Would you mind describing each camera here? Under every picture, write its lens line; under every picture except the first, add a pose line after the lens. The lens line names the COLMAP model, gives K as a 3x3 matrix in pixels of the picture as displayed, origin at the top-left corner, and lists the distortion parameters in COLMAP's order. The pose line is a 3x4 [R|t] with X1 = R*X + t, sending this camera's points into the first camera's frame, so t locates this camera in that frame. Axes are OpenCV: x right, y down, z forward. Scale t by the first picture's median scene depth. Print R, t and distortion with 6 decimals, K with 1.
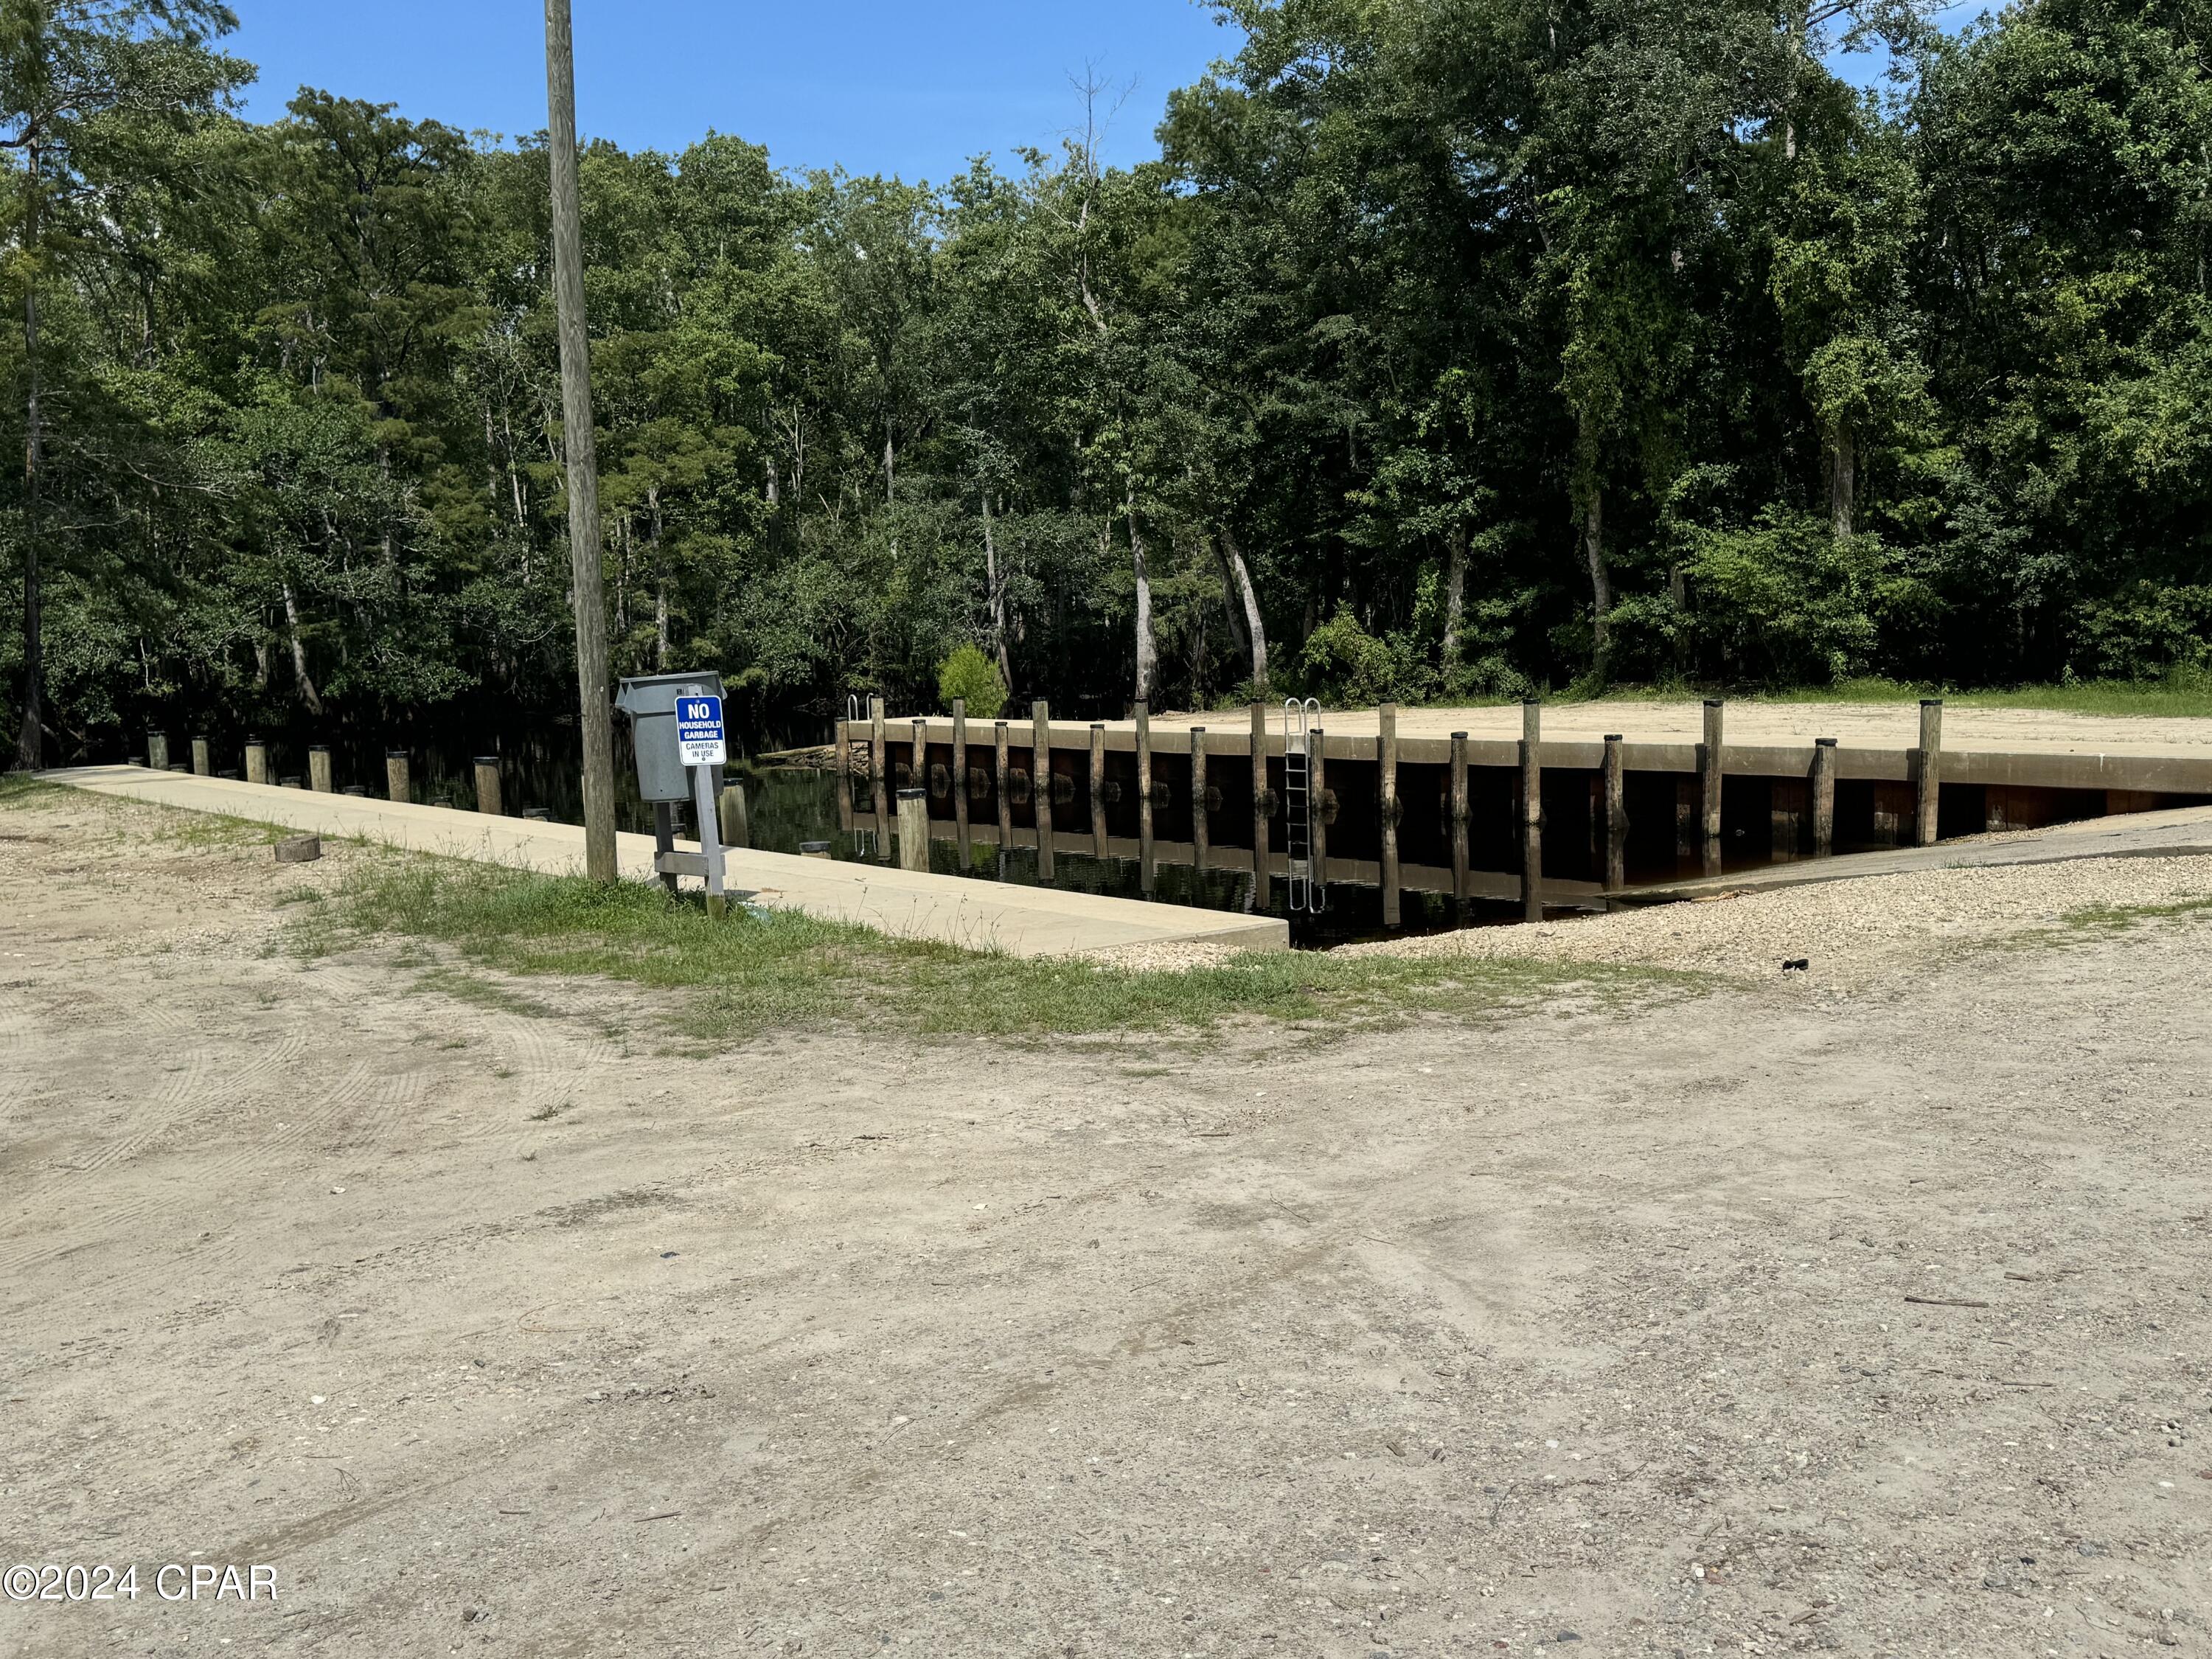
lens RADIAL K [[2013.7, 0, 1106.0], [0, 2013.7, 829.5], [0, 0, 1]] dist [0.176068, -0.448958]
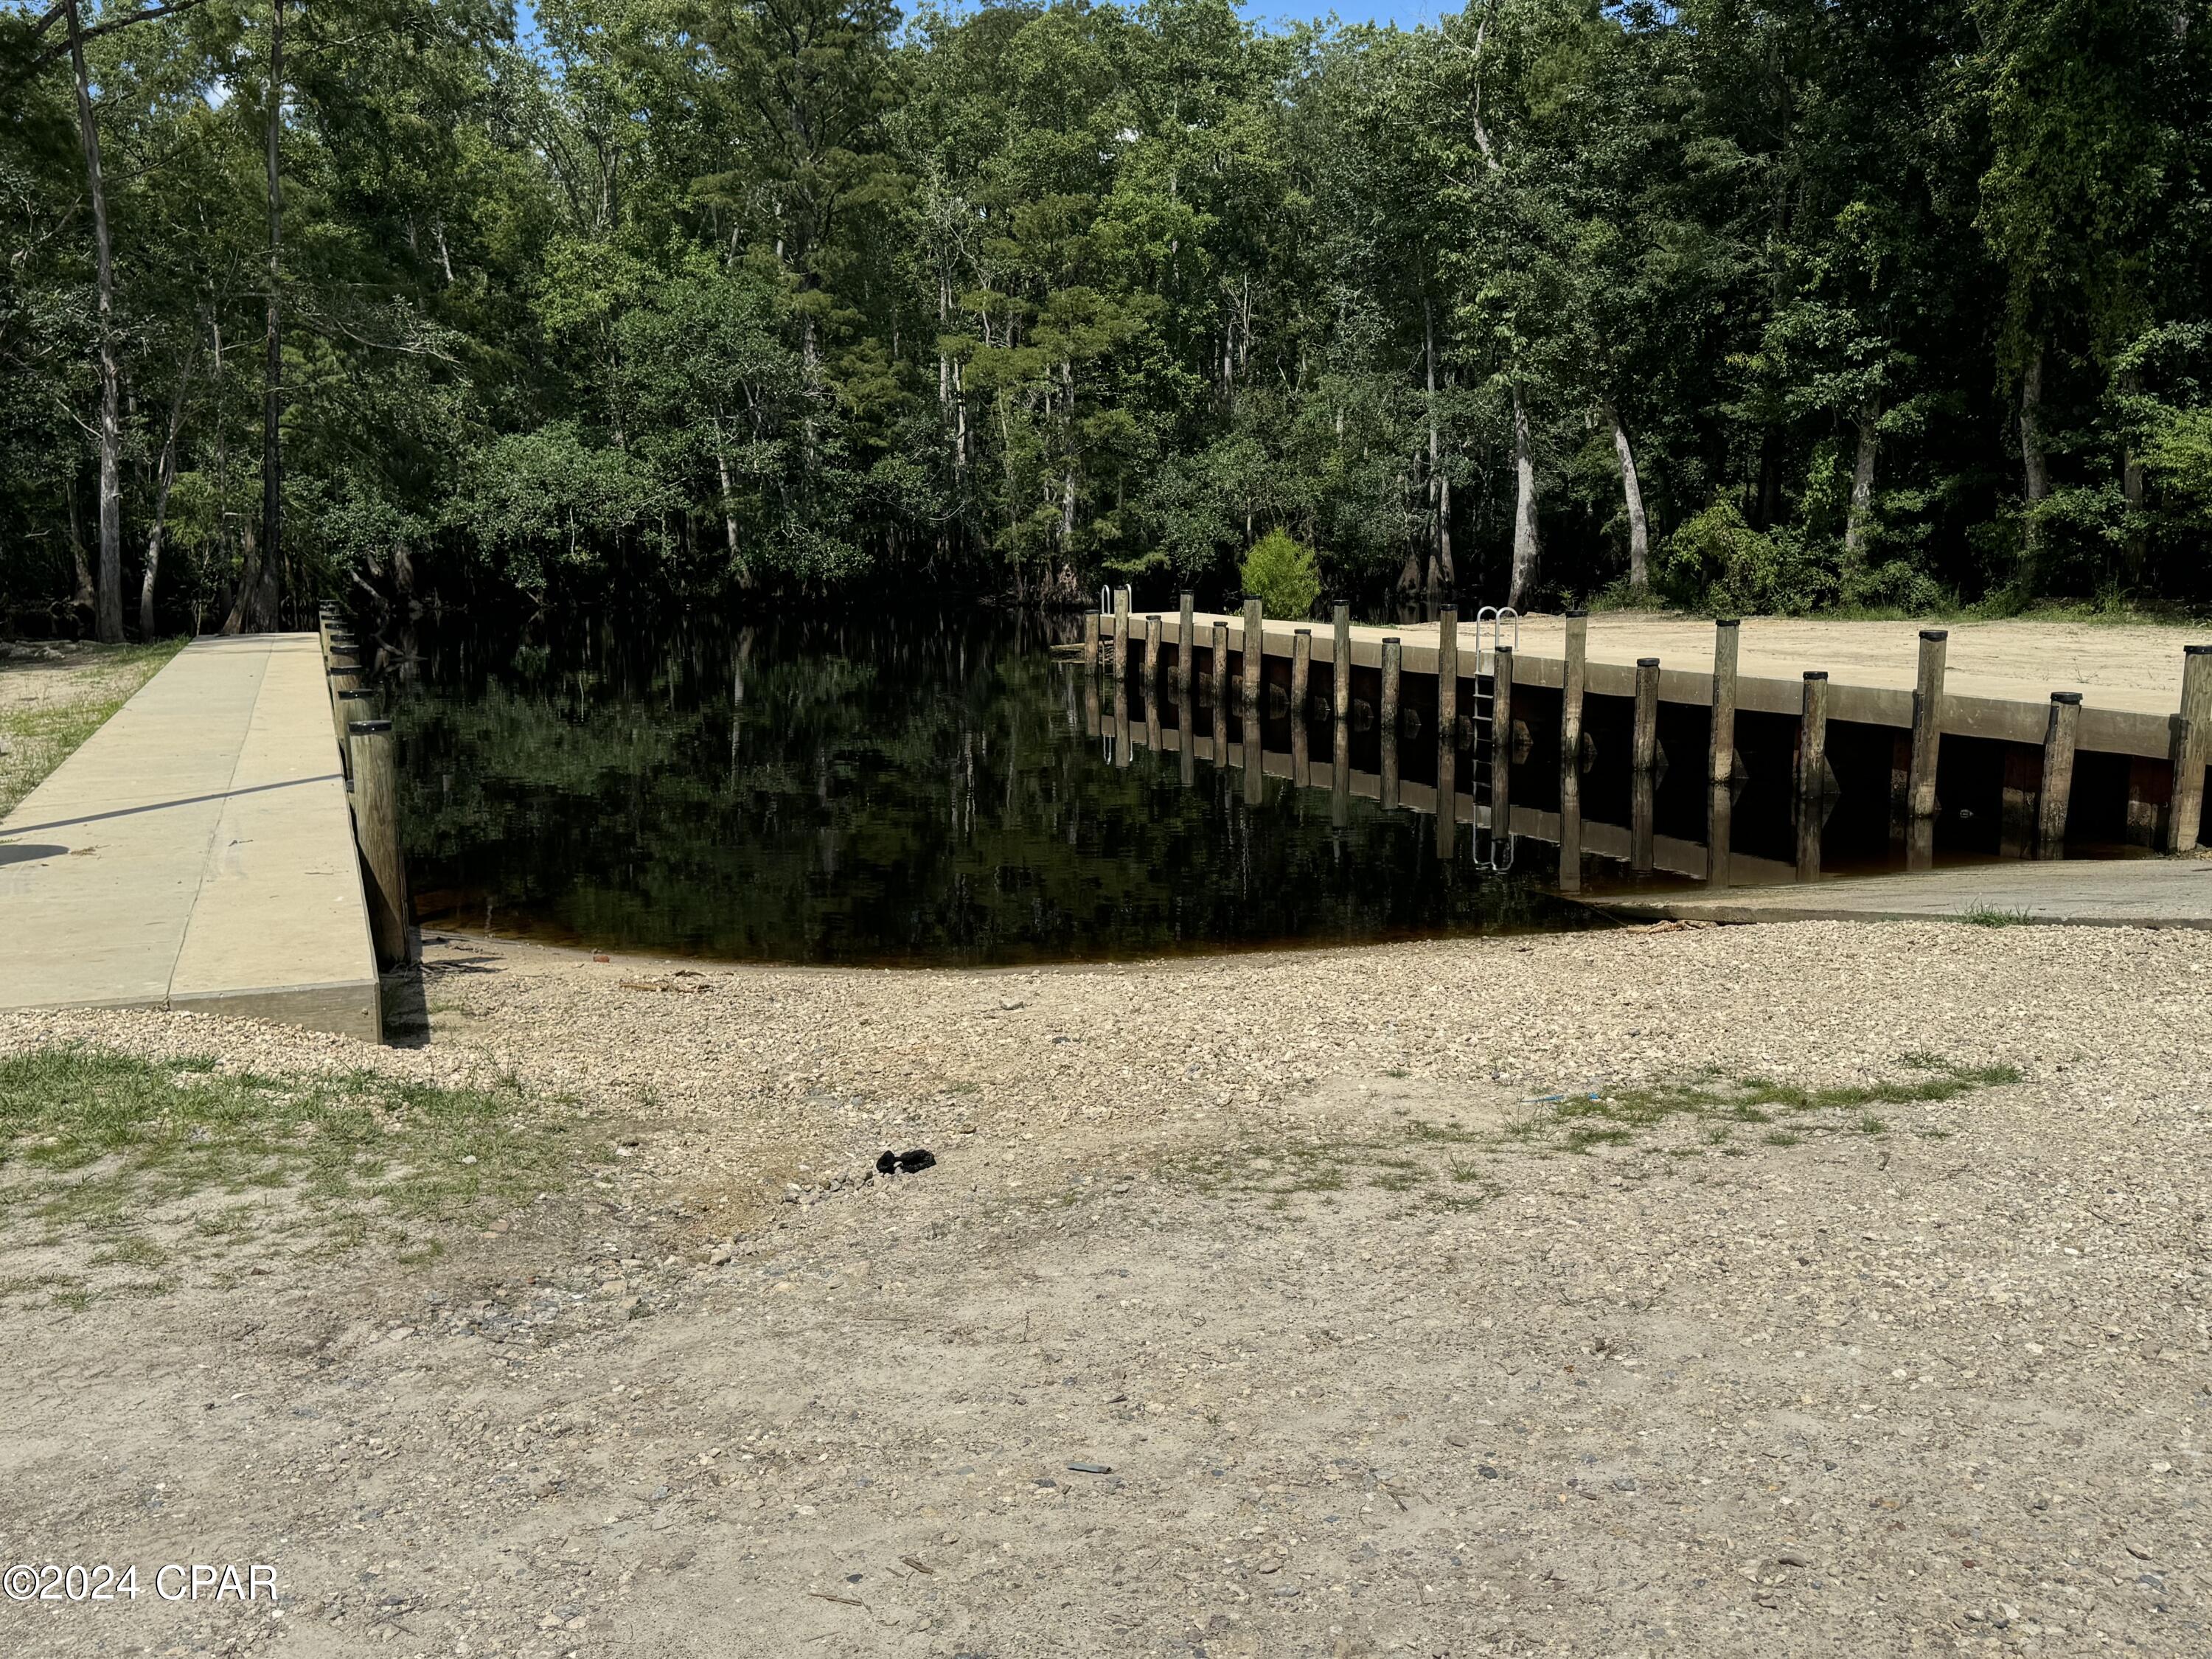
lens RADIAL K [[2013.7, 0, 1106.0], [0, 2013.7, 829.5], [0, 0, 1]] dist [0.176068, -0.448958]
pose [[0.957817, 0.065590, -0.279792, 0.120825], [-0.049753, 0.996751, 0.063342, -0.013152], [0.283038, -0.046750, 0.957969, 0.113287]]
